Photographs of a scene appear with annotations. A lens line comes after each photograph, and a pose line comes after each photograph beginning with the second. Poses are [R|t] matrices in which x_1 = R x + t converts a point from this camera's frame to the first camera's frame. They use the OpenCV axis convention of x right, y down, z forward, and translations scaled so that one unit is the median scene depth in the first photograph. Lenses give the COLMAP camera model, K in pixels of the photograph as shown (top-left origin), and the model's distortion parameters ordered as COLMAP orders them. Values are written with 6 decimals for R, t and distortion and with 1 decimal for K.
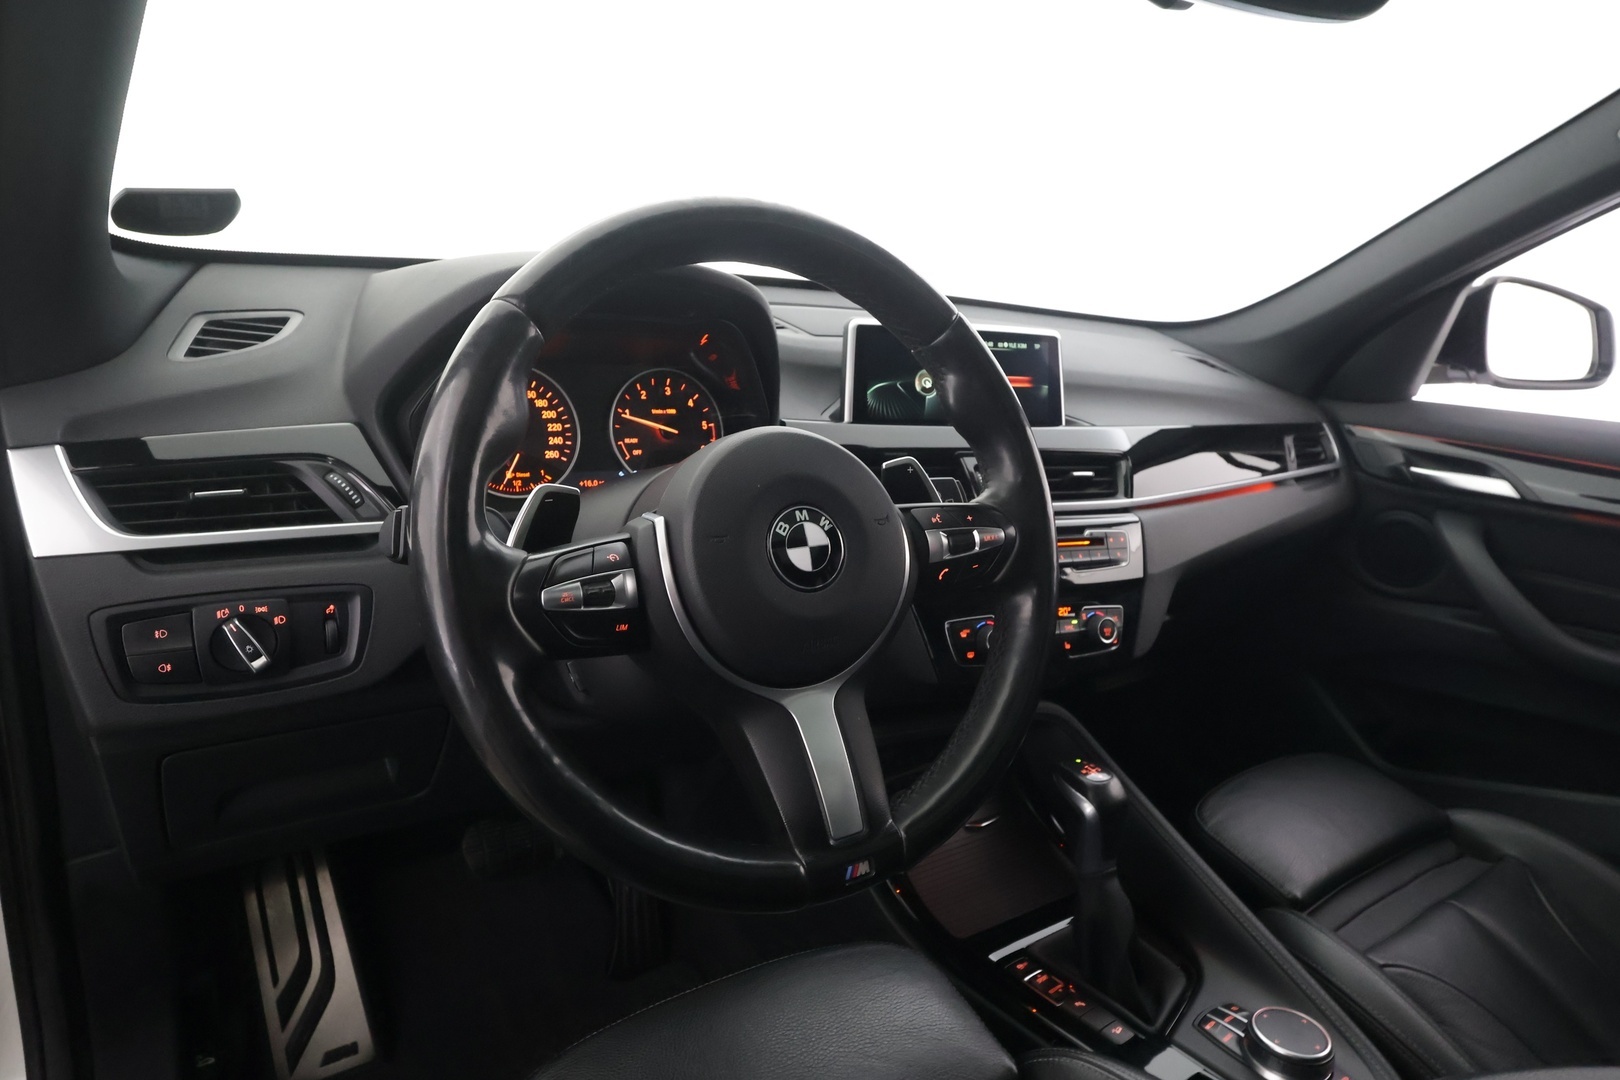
lens RADIAL K [[961.9, 0, 813.5], [0, 961.9, 537.0], [0, 0, 1]] dist [0.002773, 0.000962]
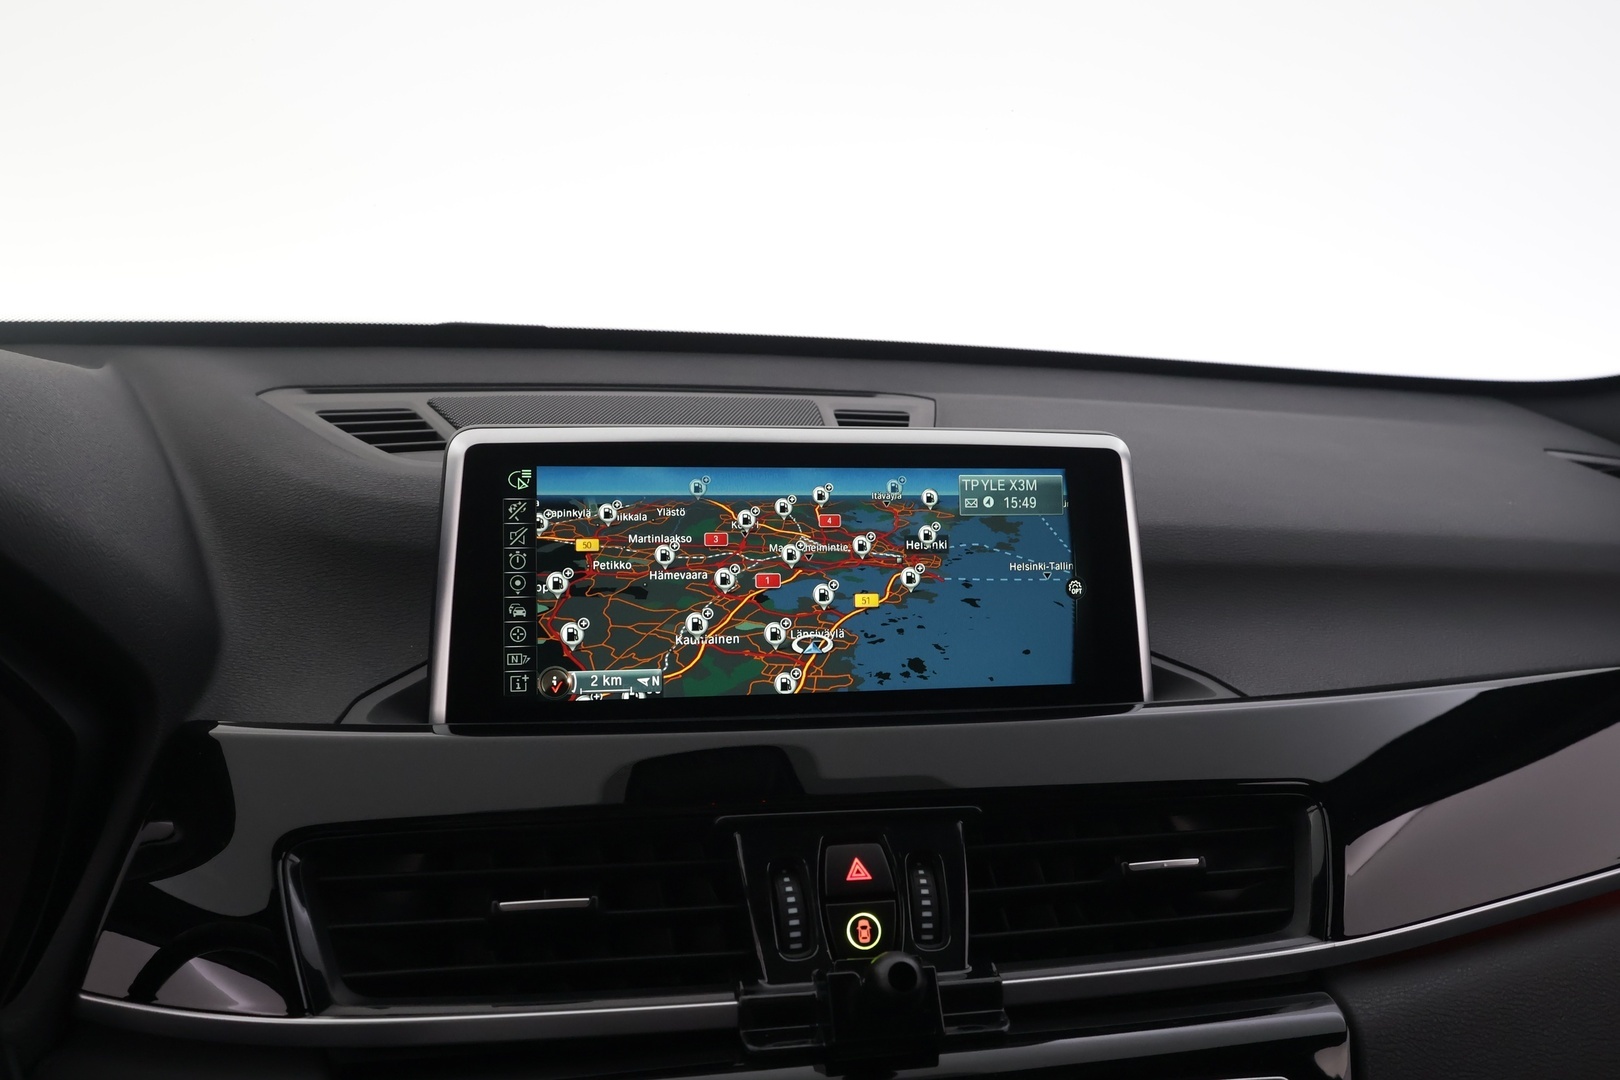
lens RADIAL K [[1271.5, 0, 814.7], [0, 1271.5, 541.4], [0, 0, 1]] dist [0.003450, 0.002366]
pose [[0.971266, -0.007968, -0.237863, 0.324616], [-0.016489, 0.994785, -0.100654, -0.158119], [0.237424, 0.101684, 0.966069, 0.650612]]
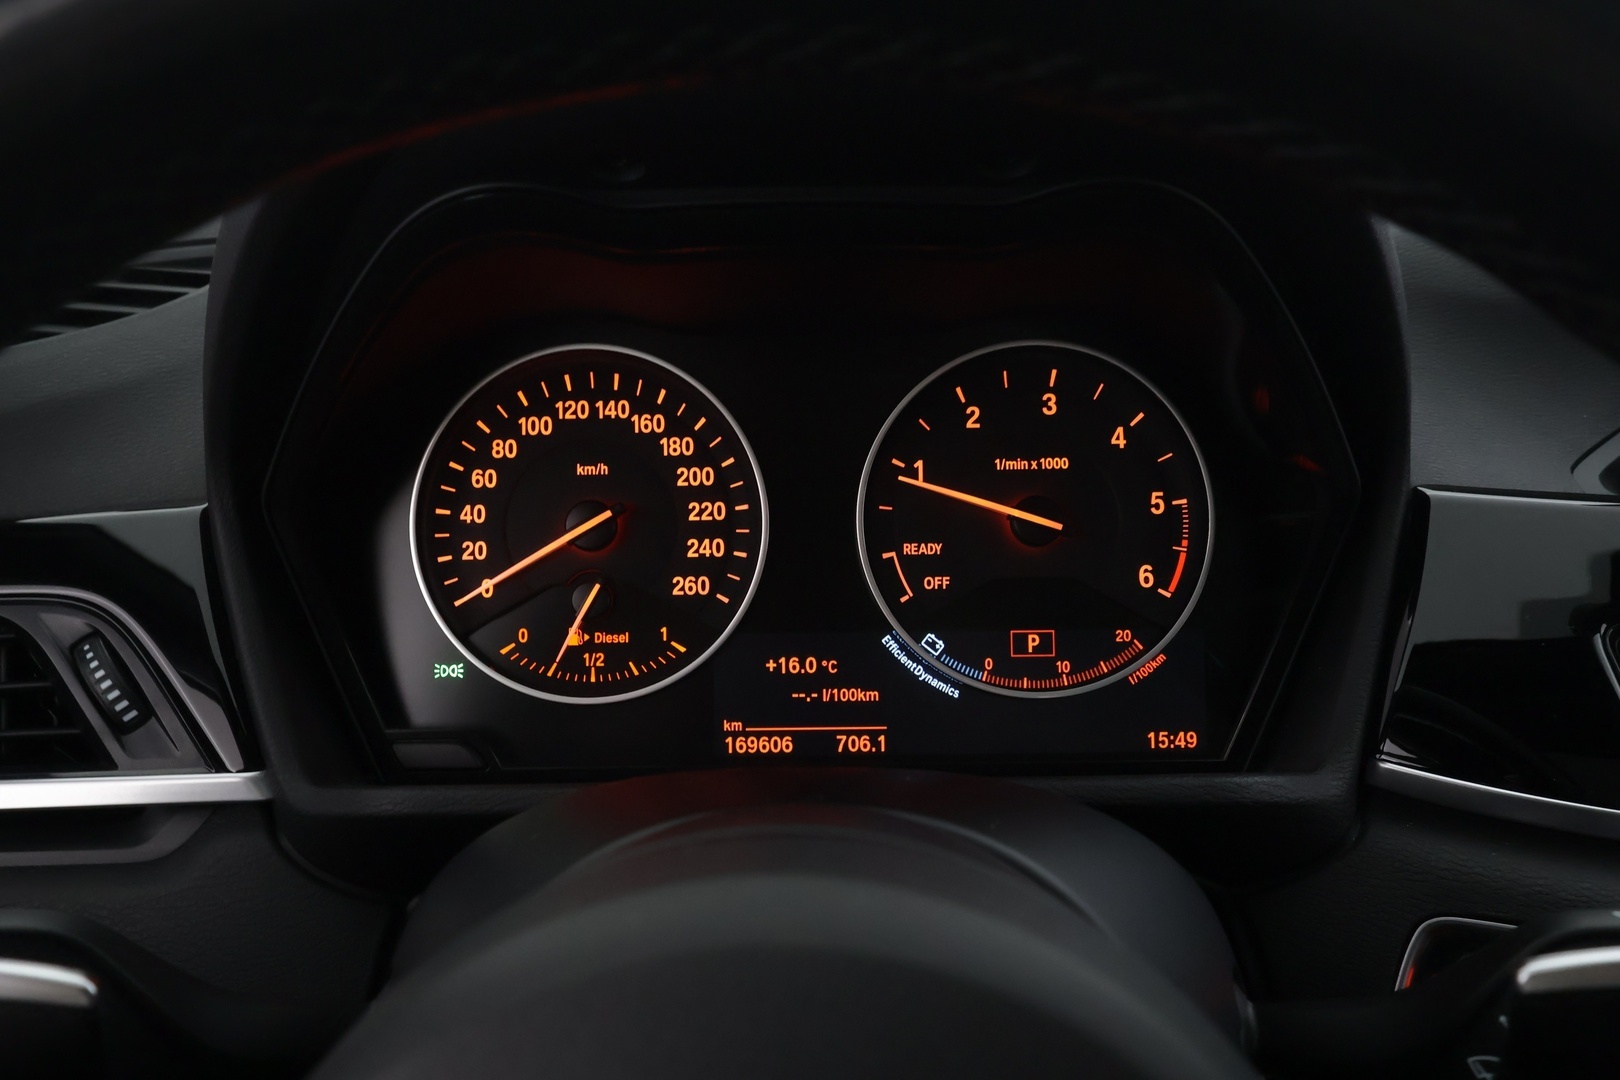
lens RADIAL K [[1271.5, 0, 814.7], [0, 1271.5, 541.4], [0, 0, 1]] dist [0.003450, 0.002366]
pose [[0.838566, 0.070438, -0.540227, 0.030251], [-0.058878, 0.997516, 0.038670, -0.118867], [0.541608, -0.000620, 0.840631, 0.585574]]
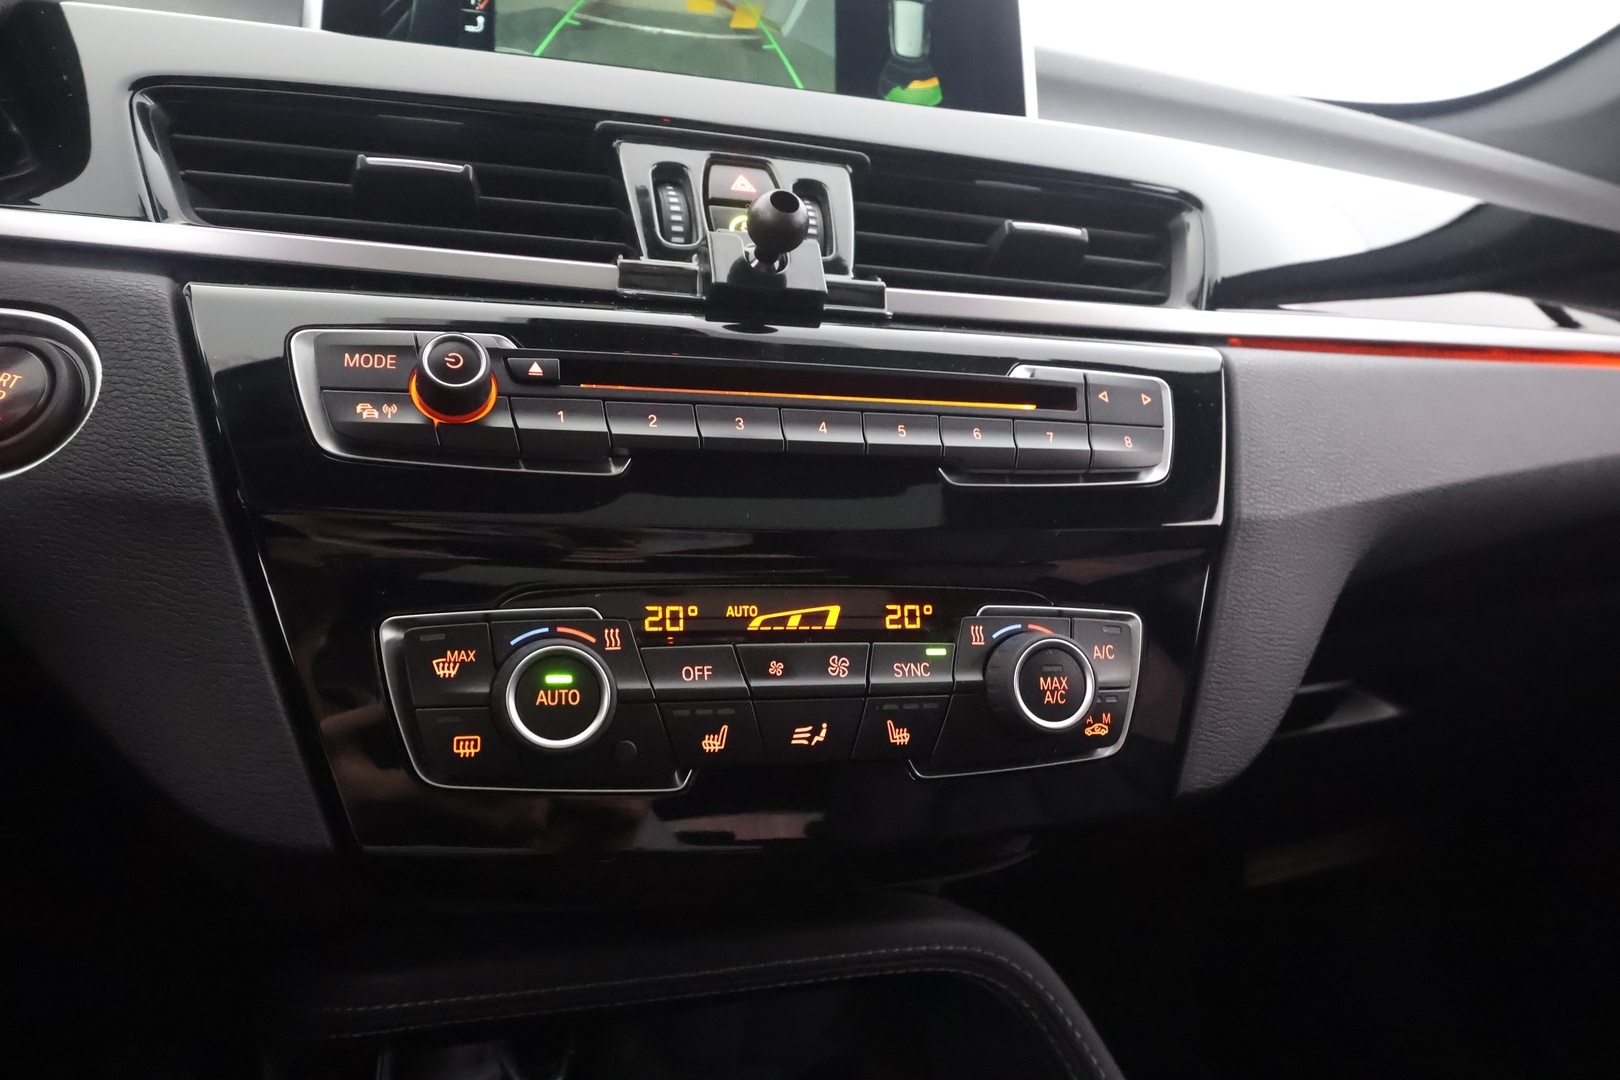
lens RADIAL K [[1190.0, 0, 810.0], [0, 1190.0, 540.0], [0, 0, 1]] dist [-0.008671, -0.006104]
pose [[0.986614, 0.008332, -0.162859, 0.322777], [-0.023470, 0.995552, -0.091249, 0.097840], [0.161375, 0.093850, 0.982421, 0.716232]]
